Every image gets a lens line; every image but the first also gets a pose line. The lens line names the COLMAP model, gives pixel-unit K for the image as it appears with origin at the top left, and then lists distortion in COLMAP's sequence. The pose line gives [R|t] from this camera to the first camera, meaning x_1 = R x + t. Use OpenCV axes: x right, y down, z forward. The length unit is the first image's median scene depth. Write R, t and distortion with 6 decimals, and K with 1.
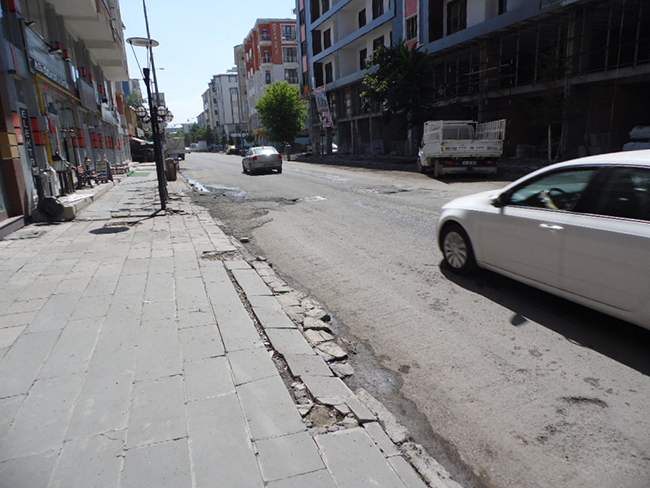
lens RADIAL K [[438.5, 0, 325.0], [0, 438.5, 244.0], [0, 0, 1]] dist [-0.003090, -0.001893]
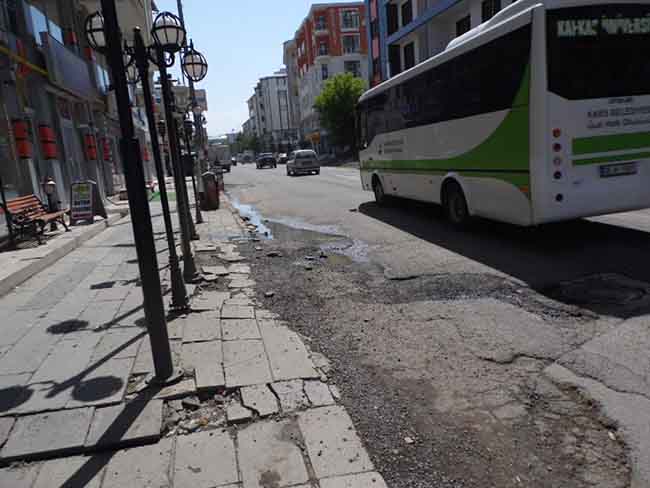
lens RADIAL K [[459.9, 0, 325.2], [0, 459.9, 232.6], [0, 0, 1]] dist [-0.000586, 0.001202]
pose [[0.994356, -0.019873, -0.104217, -0.040939], [0.014819, 0.998687, -0.049047, -0.025056], [0.105055, 0.047226, 0.993344, 0.123645]]
